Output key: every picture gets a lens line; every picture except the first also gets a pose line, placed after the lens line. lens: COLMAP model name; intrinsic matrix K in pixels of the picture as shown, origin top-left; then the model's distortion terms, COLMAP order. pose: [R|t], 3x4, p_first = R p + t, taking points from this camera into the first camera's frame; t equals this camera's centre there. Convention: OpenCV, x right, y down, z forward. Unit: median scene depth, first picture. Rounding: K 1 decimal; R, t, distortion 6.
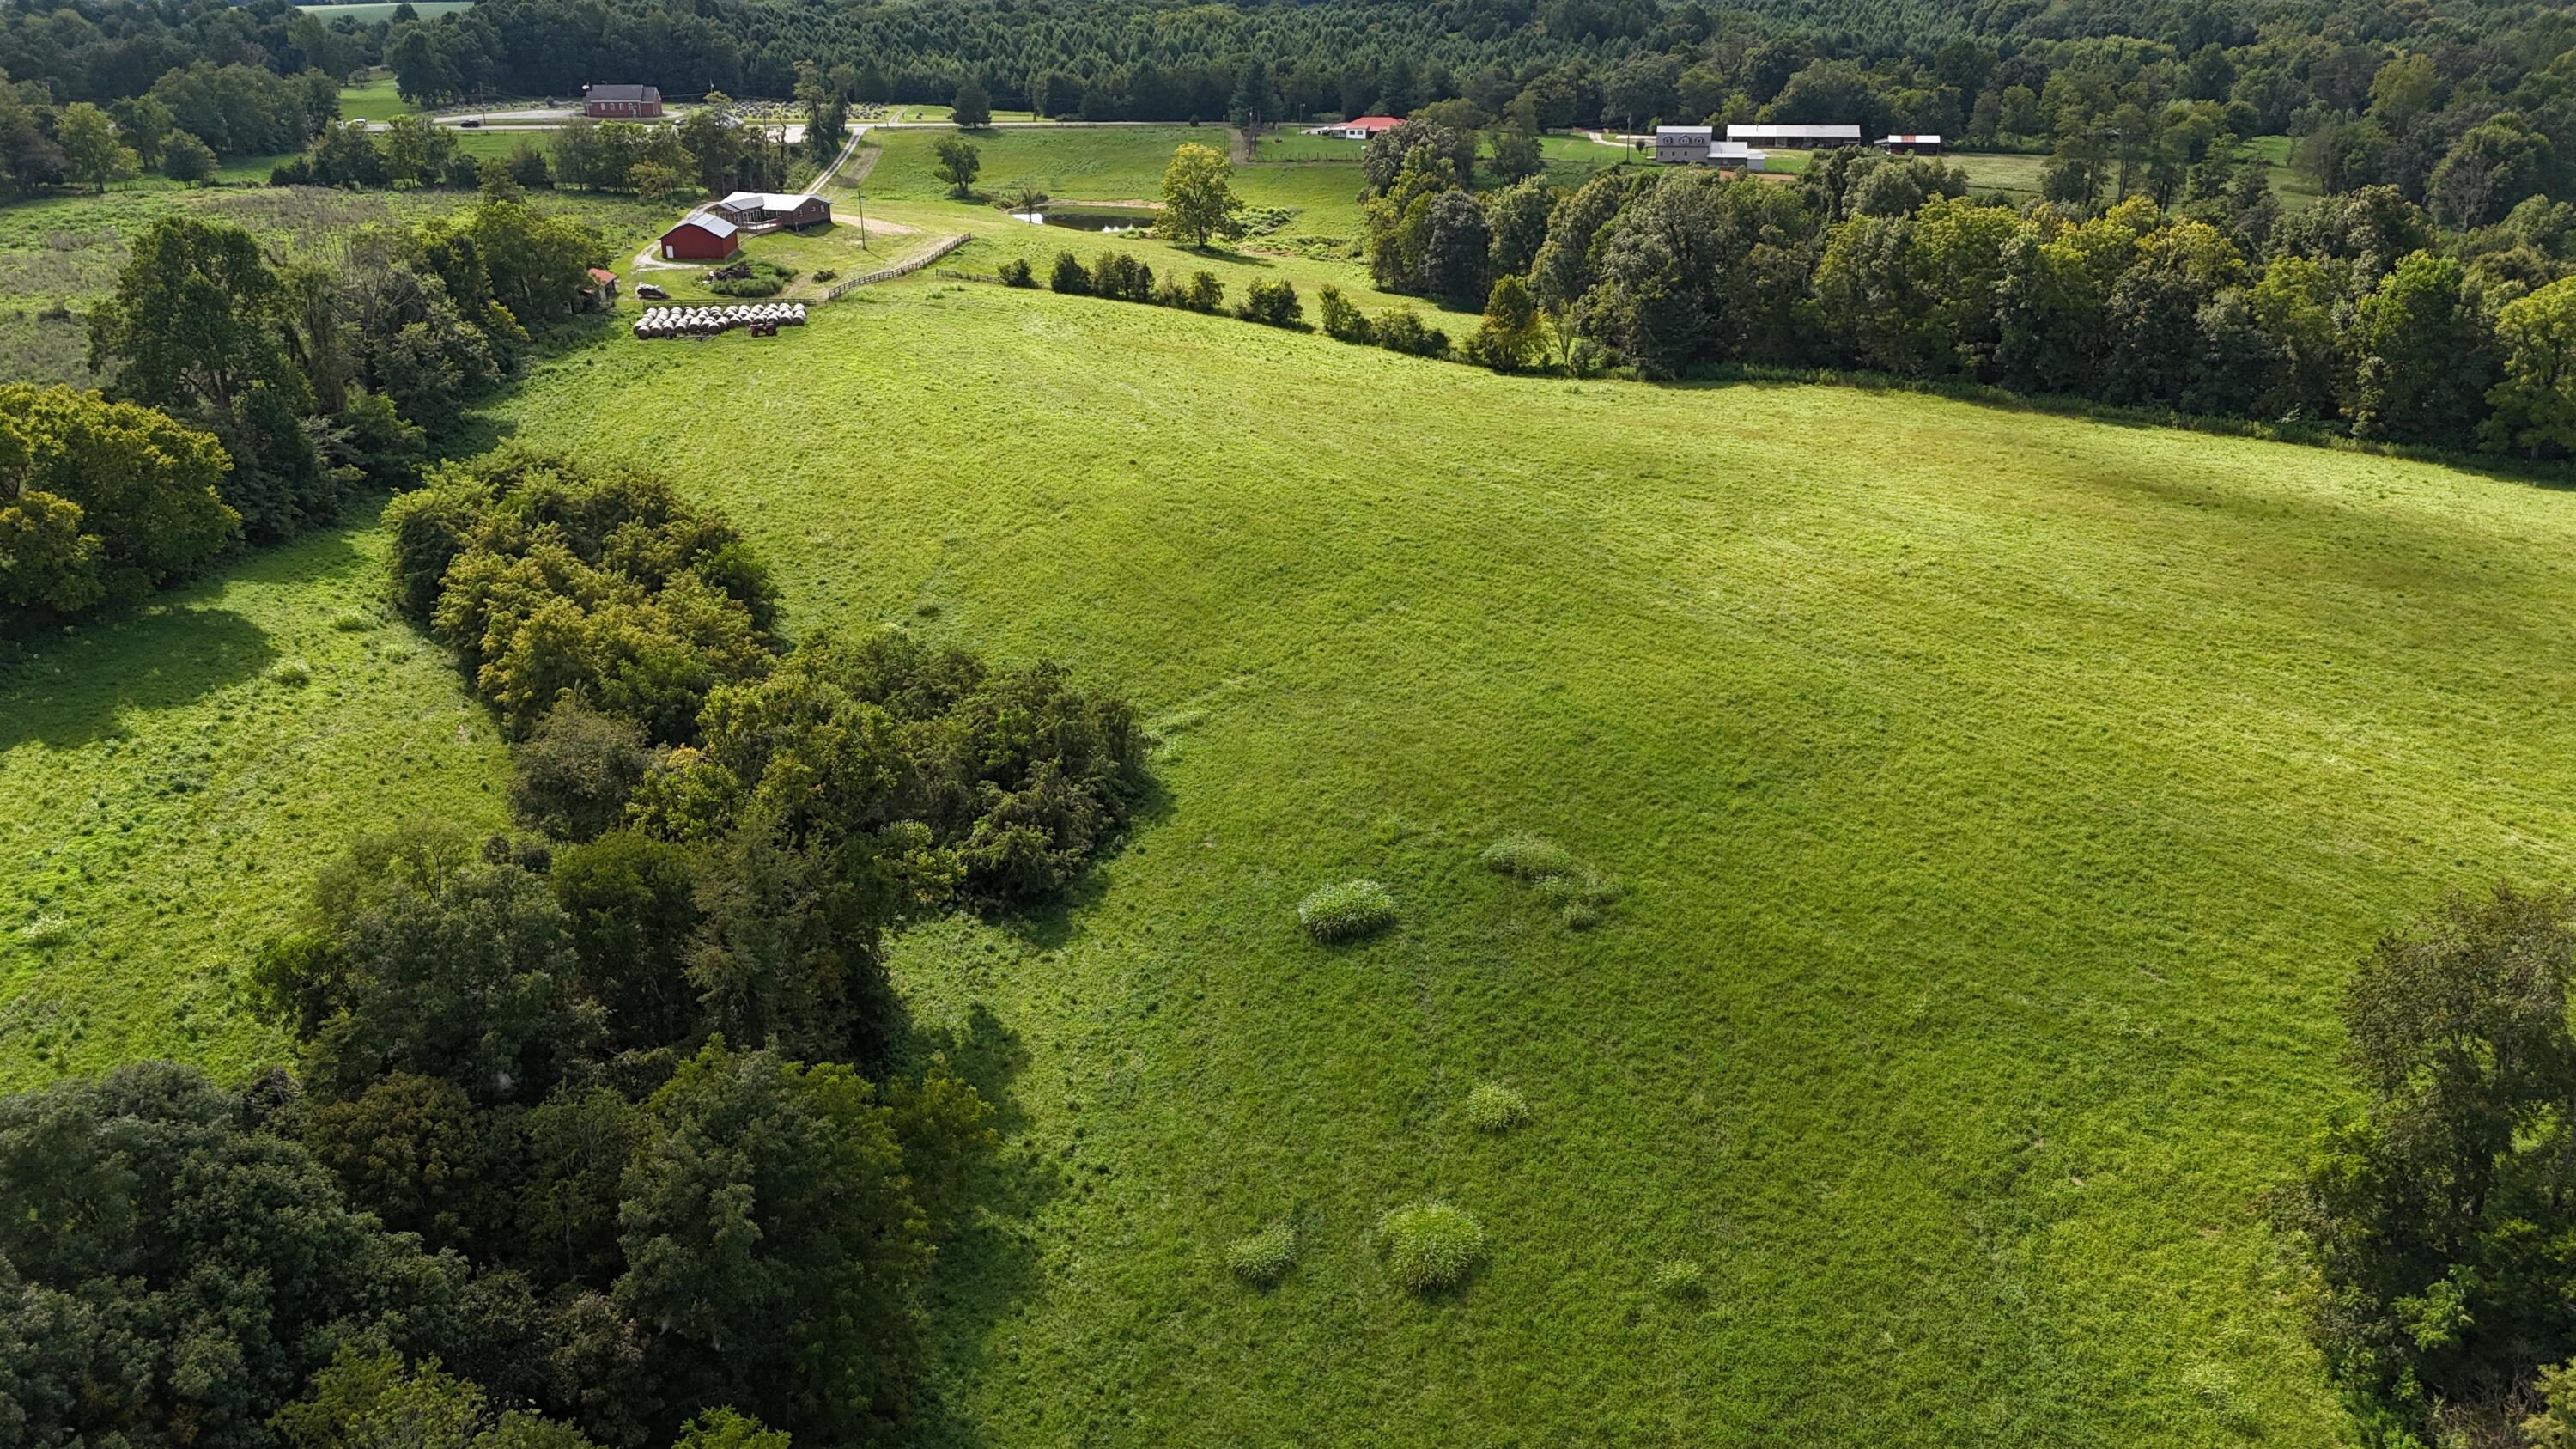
lens RADIAL K [[1902.2, 0, 1289.7], [0, 1902.2, 726.8], [0, 0, 1]] dist [0.079707, -0.075687]
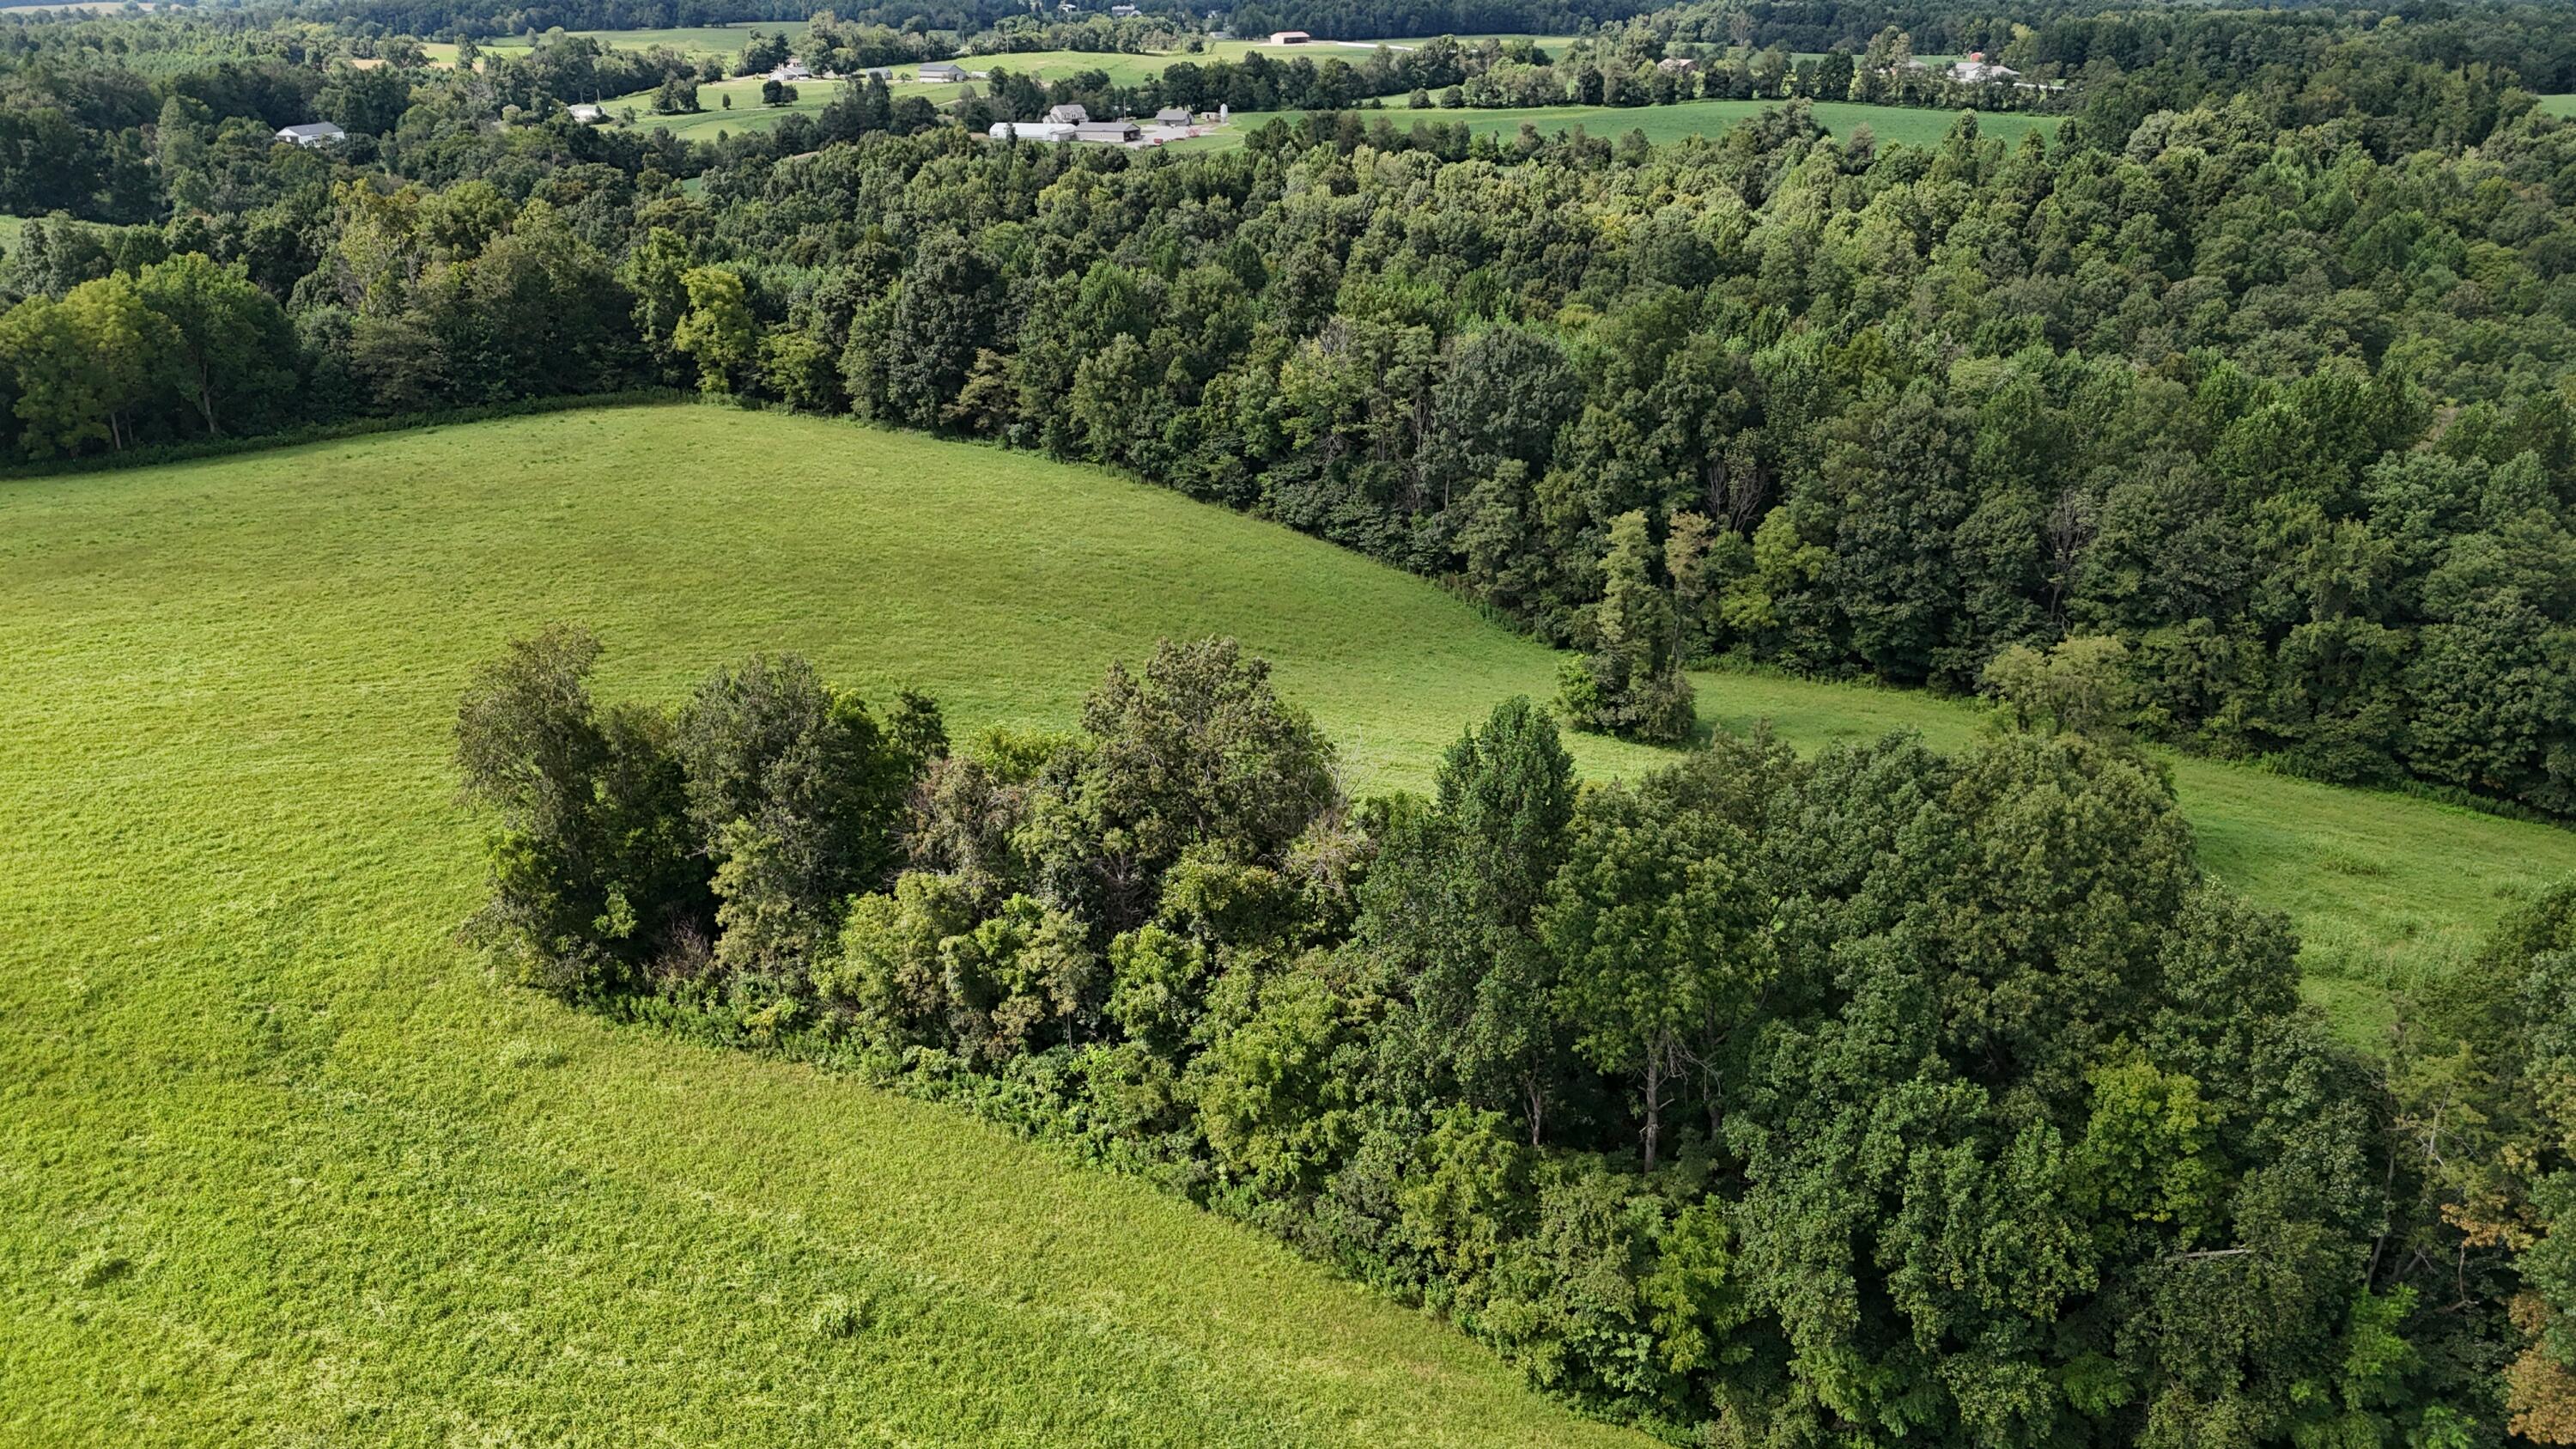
lens RADIAL K [[1902.2, 0, 1291.1], [0, 1902.2, 721.9], [0, 0, 1]] dist [0.079707, -0.075687]
pose [[0.300234, -0.339087, 0.891560, -0.436231], [0.369980, 0.902905, 0.218811, 0.031431], [-0.879190, 0.264165, 0.396538, -0.063188]]
